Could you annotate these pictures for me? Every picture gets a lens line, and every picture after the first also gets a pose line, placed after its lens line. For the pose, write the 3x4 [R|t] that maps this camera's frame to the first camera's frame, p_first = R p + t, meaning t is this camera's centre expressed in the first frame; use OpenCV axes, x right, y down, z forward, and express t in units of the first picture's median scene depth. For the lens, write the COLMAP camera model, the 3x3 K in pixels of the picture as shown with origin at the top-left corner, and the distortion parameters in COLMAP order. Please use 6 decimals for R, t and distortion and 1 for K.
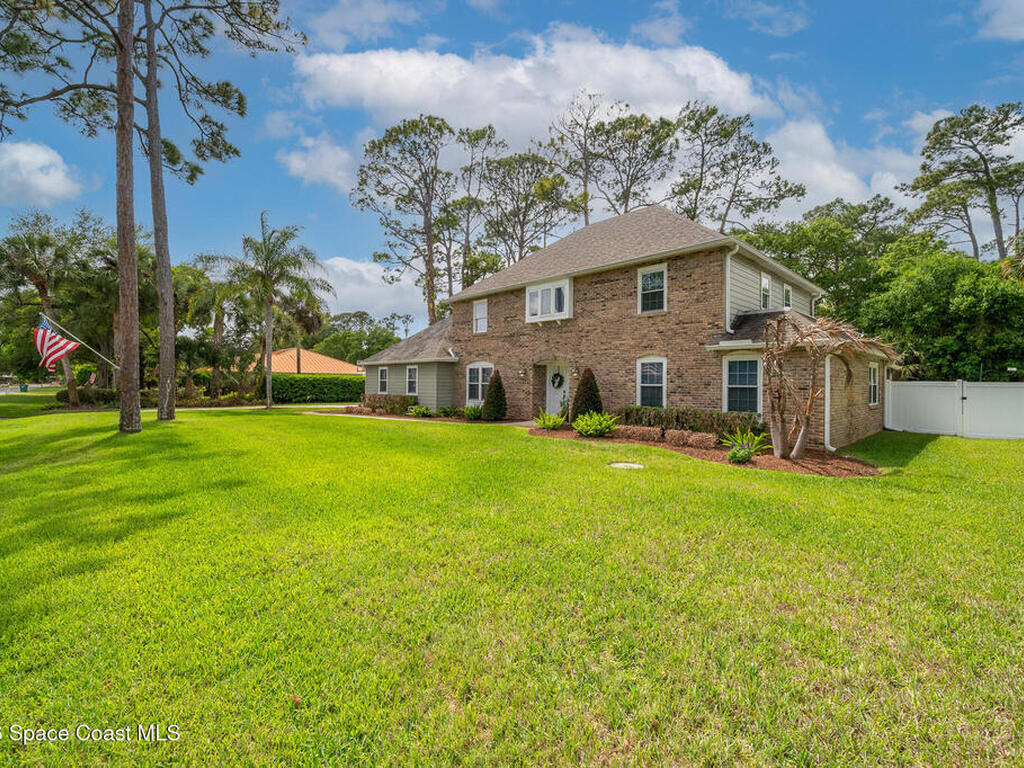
lens RADIAL K [[460.0, 0, 516.4], [0, 460.0, 378.9], [0, 0, 1]] dist [0.003366, -0.001724]
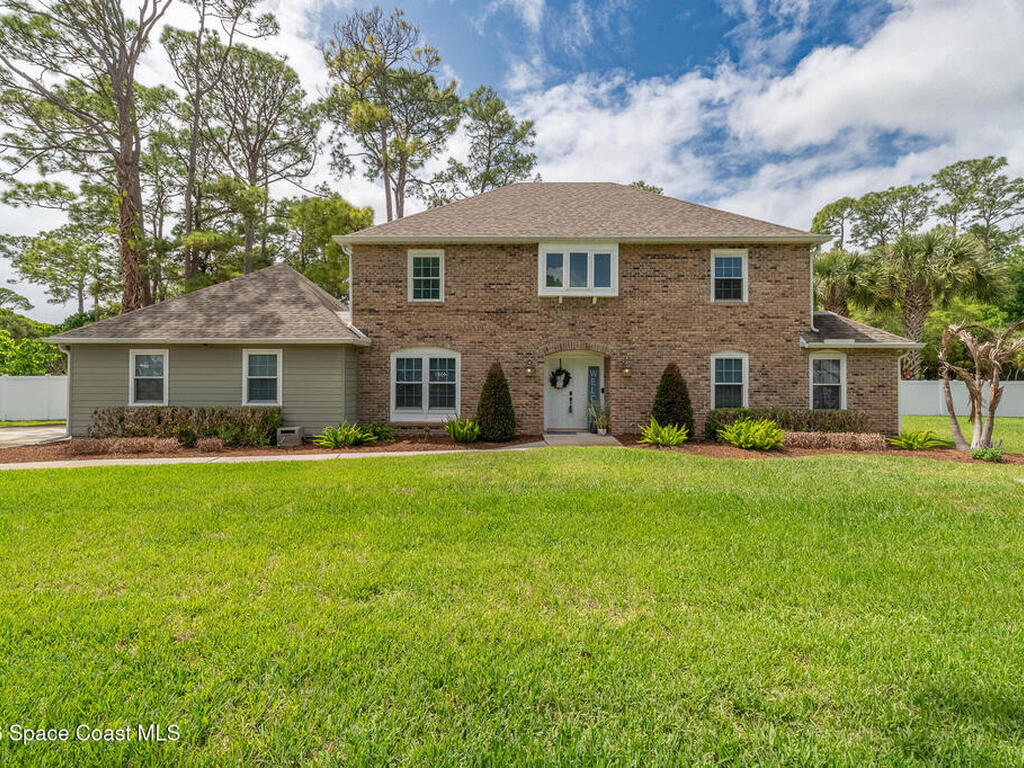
lens RADIAL K [[460.0, 0, 505.7], [0, 460.0, 371.5], [0, 0, 1]] dist [0.003366, -0.001724]
pose [[0.696936, 0.009288, 0.717073, -0.487630], [-0.003841, 0.999950, -0.009219, -0.000207], [-0.717123, 0.003671, 0.696937, 0.526103]]
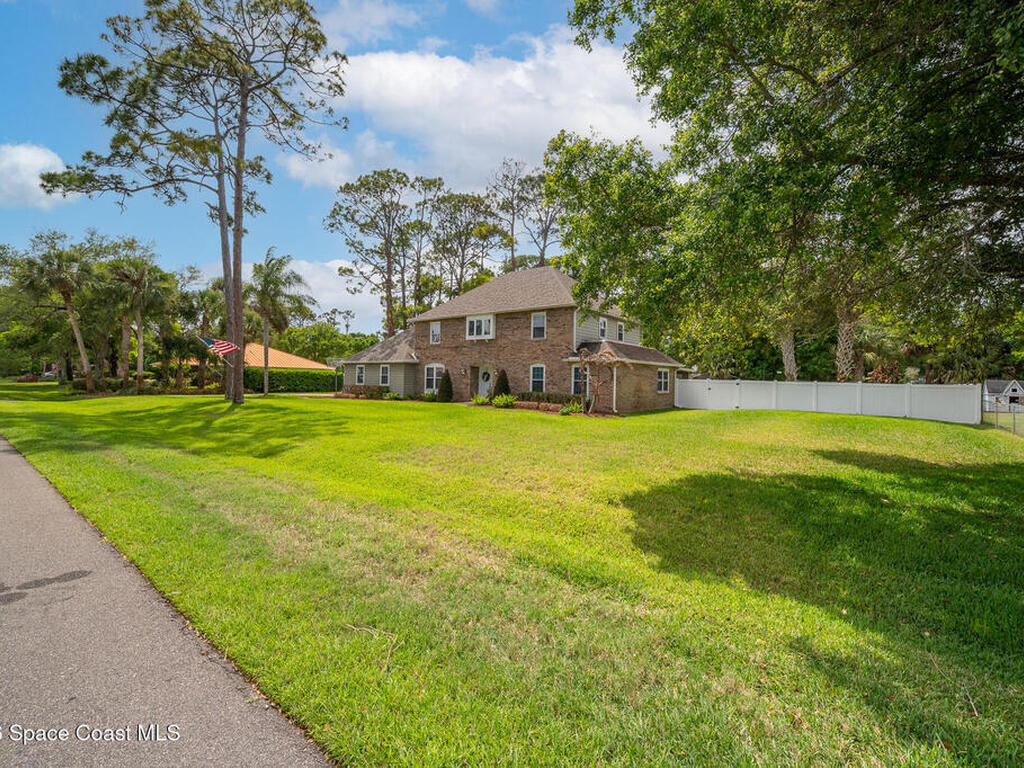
lens RADIAL K [[460.0, 0, 529.1], [0, 460.0, 359.7], [0, 0, 1]] dist [0.003366, -0.001724]
pose [[0.987339, 0.017097, 0.157701, -0.014095], [-0.011848, 0.999346, -0.034166, -0.001777], [-0.158182, 0.031865, 0.986896, -0.562880]]
